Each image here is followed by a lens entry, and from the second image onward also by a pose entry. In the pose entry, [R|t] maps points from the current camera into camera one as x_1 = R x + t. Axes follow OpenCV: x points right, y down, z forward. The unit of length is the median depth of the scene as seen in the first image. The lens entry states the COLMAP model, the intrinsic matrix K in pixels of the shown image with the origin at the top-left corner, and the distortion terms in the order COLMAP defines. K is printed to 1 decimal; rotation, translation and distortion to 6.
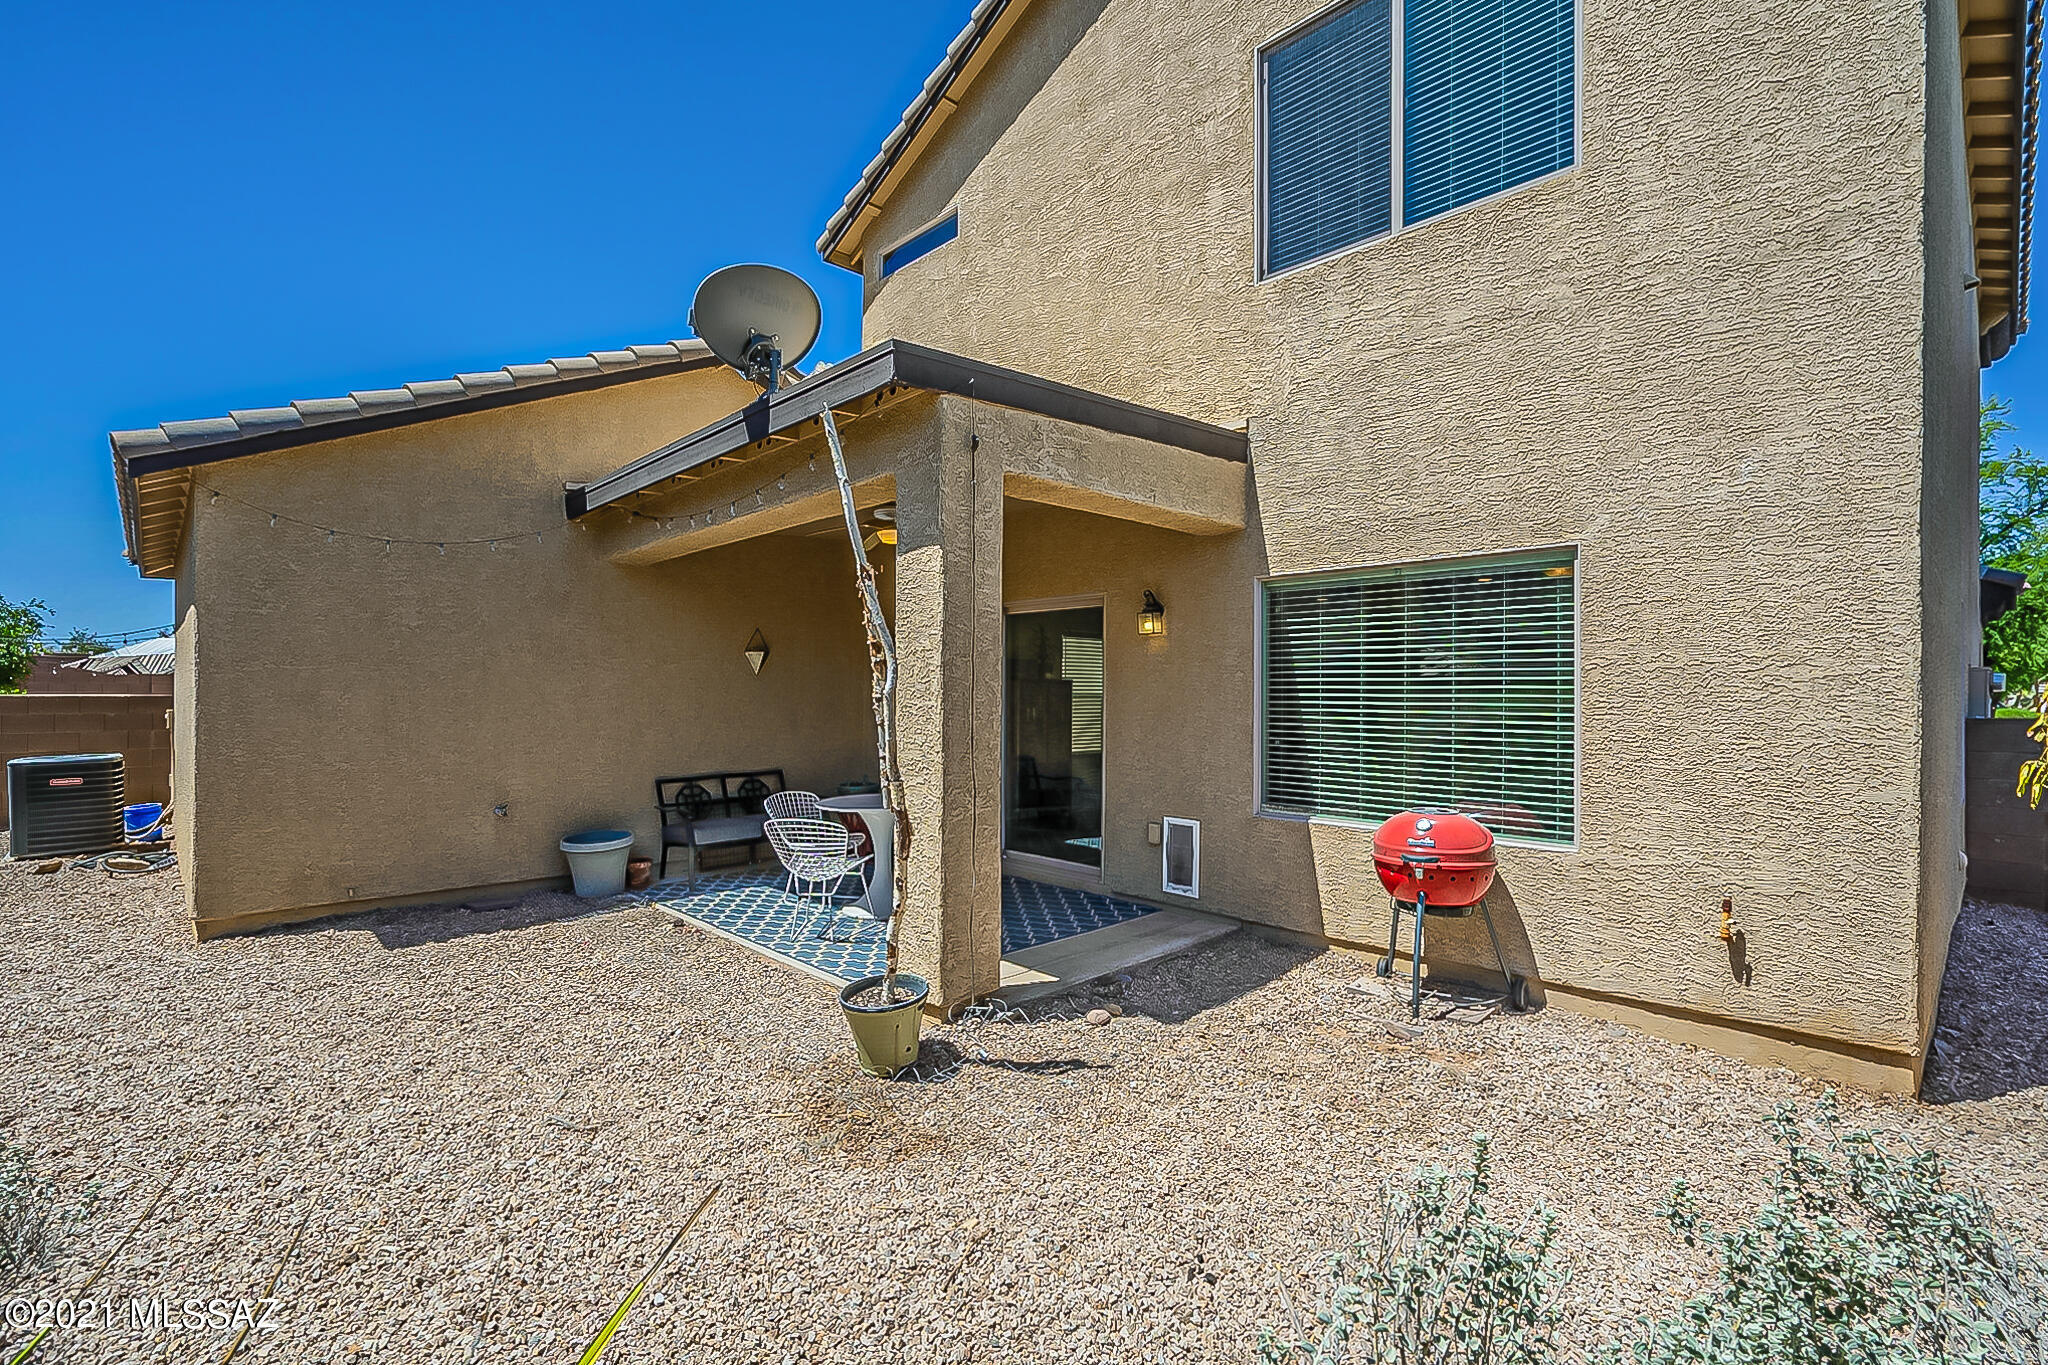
lens RADIAL K [[947.9, 0, 1022.1], [0, 947.9, 684.0], [0, 0, 1]] dist [-0.004120, 0.003261]
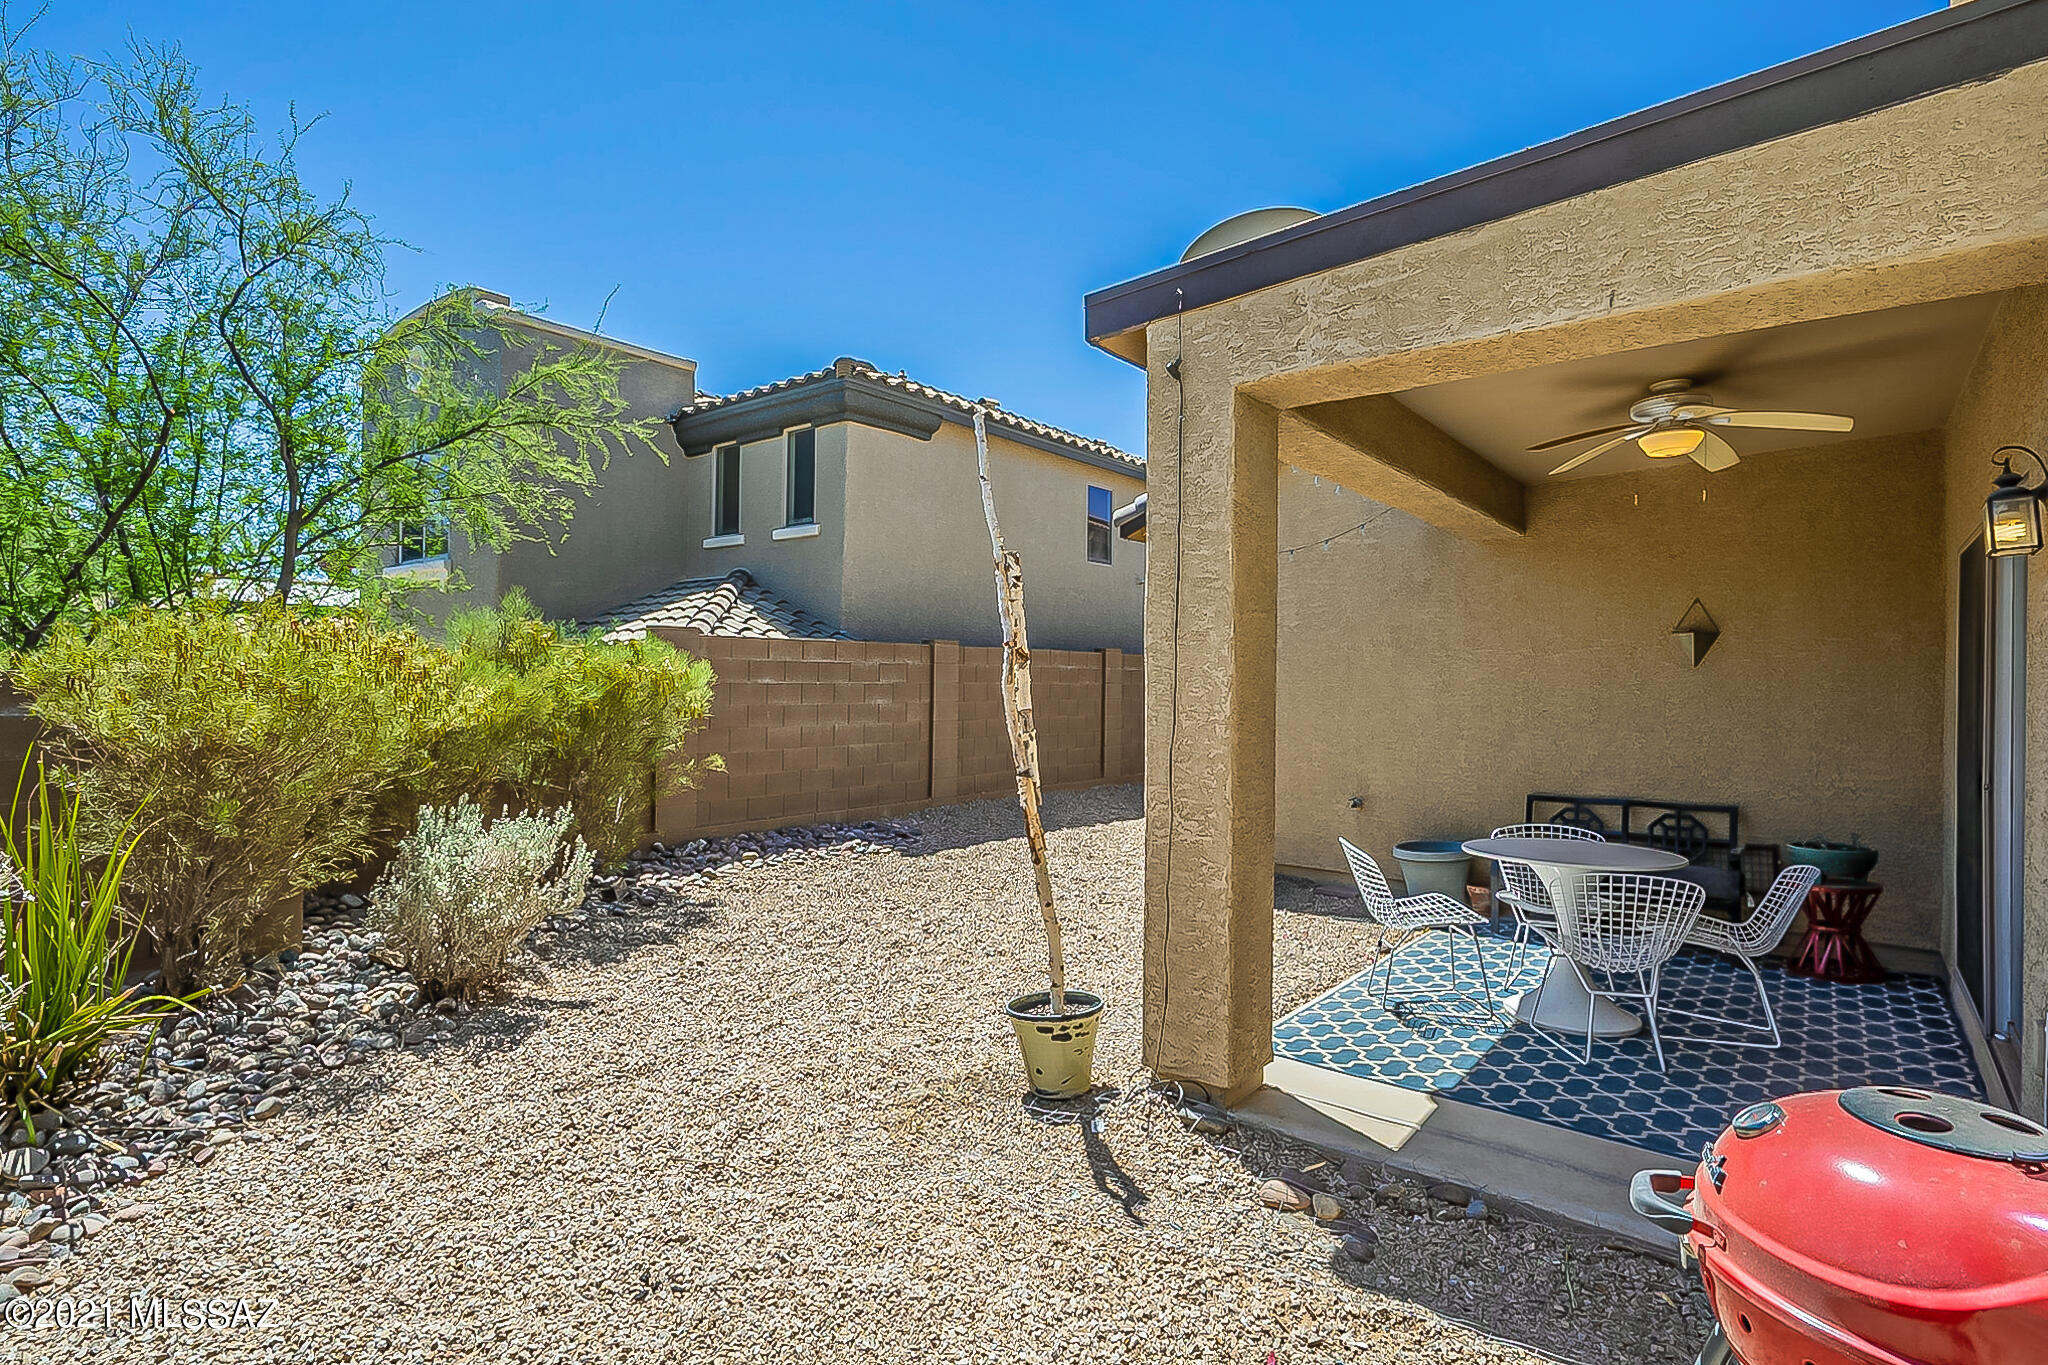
lens RADIAL K [[1031.3, 0, 1010.2], [0, 1031.3, 670.4], [0, 0, 1]] dist [0.009157, 0.000670]
pose [[0.137429, -0.007663, -0.990482, 0.598744], [-0.003389, 0.999961, -0.008207, 0.002651], [0.990506, 0.004484, 0.137398, 0.574624]]
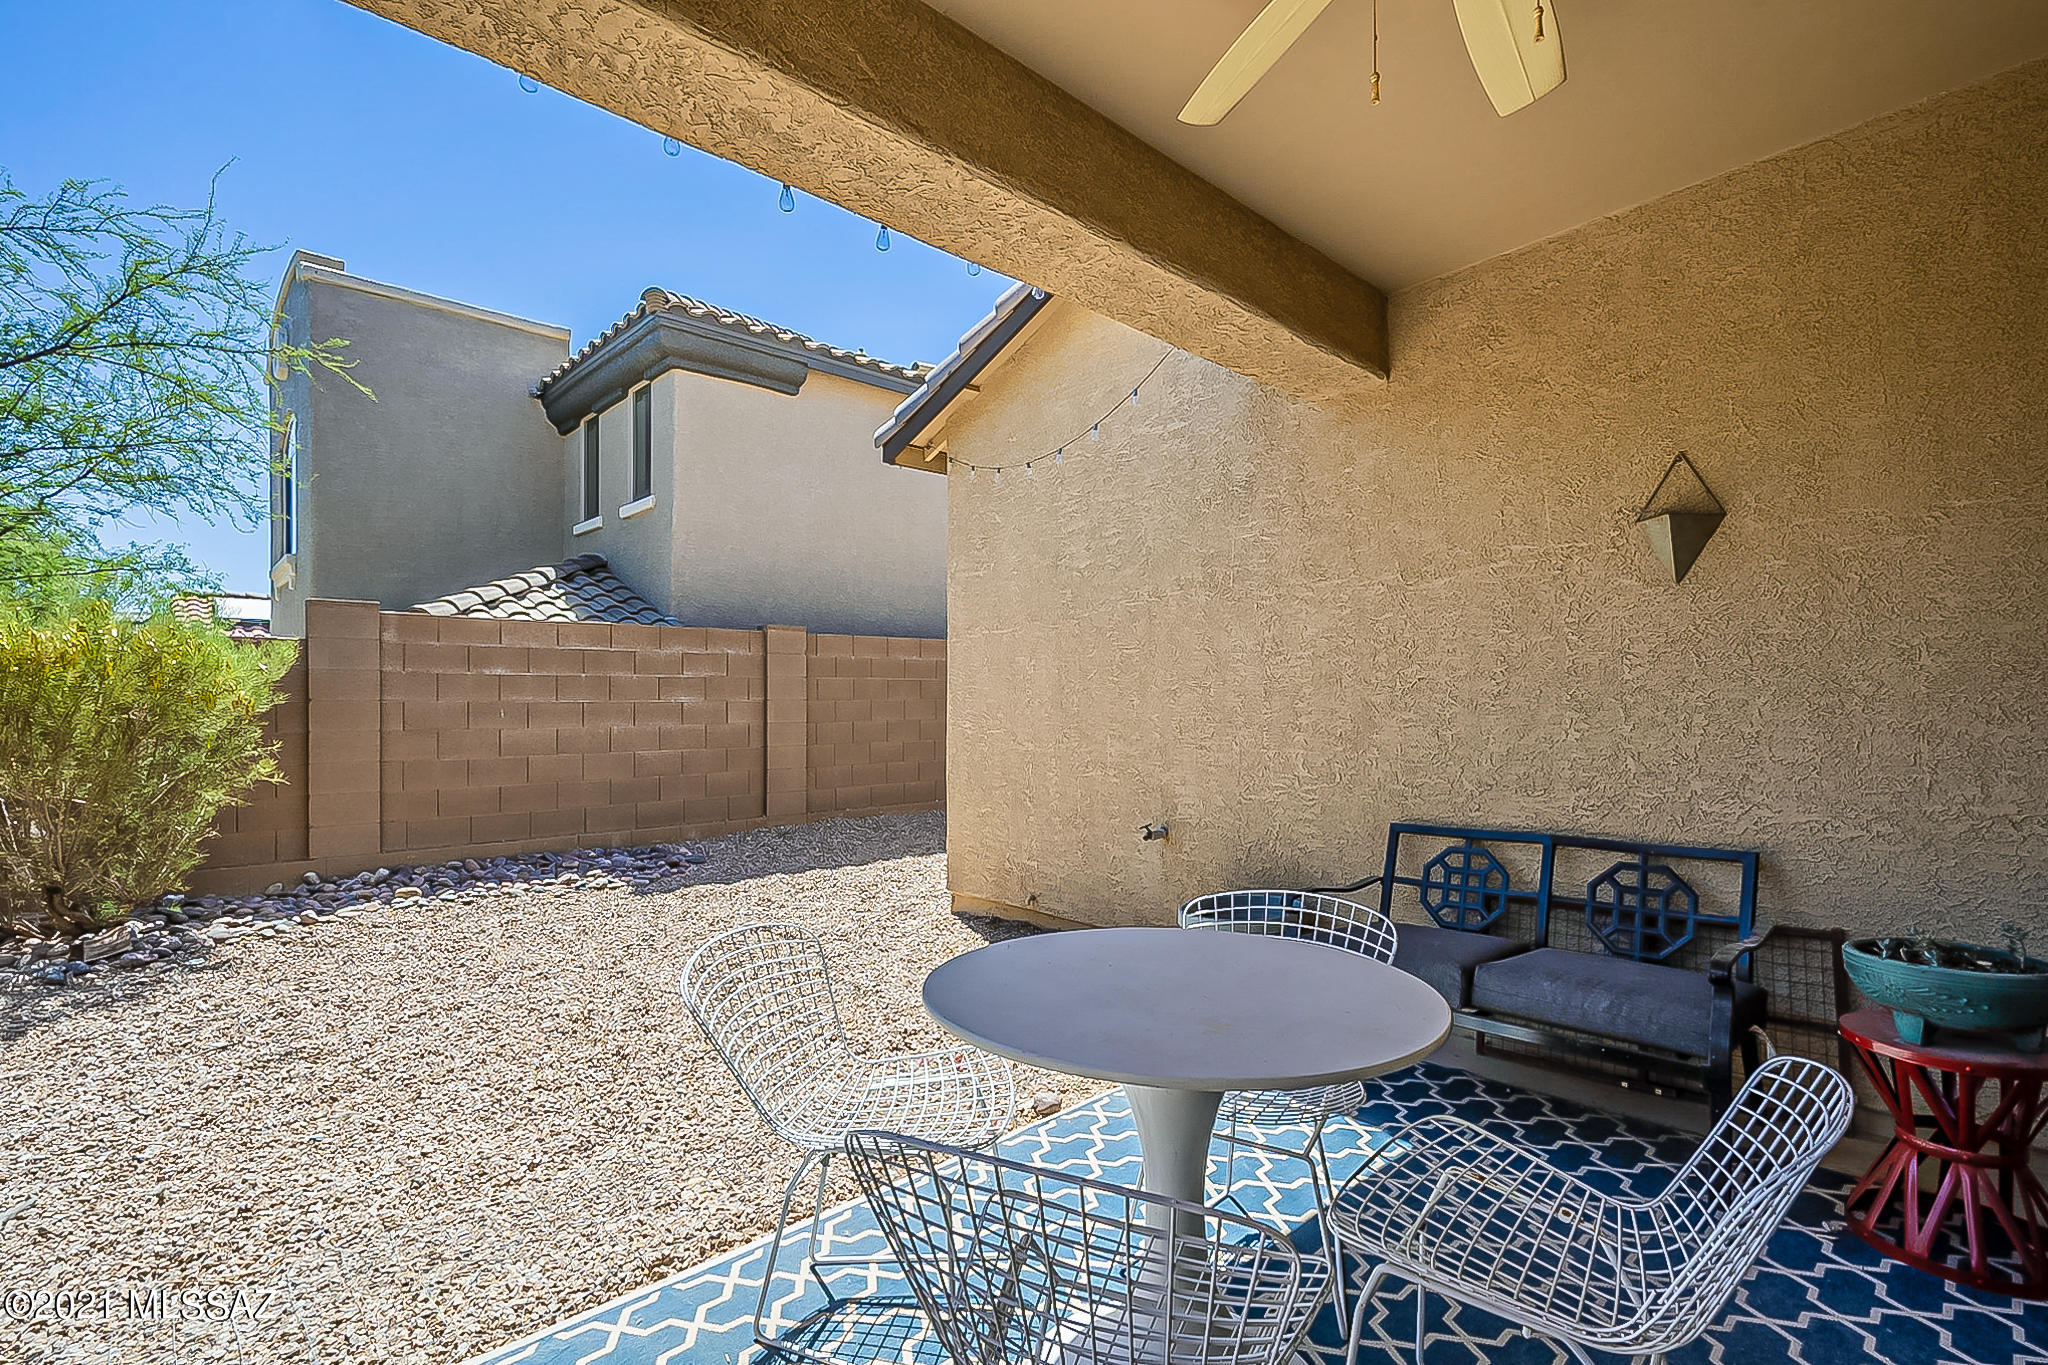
lens RADIAL K [[947.9, 0, 1015.9], [0, 947.9, 706.7], [0, 0, 1]] dist [-0.004120, 0.003261]
pose [[-0.005580, 0.006094, -0.999966, 0.130124], [0.008217, 0.999948, 0.006048, 0.050558], [0.999951, -0.008183, -0.005629, 1.089573]]
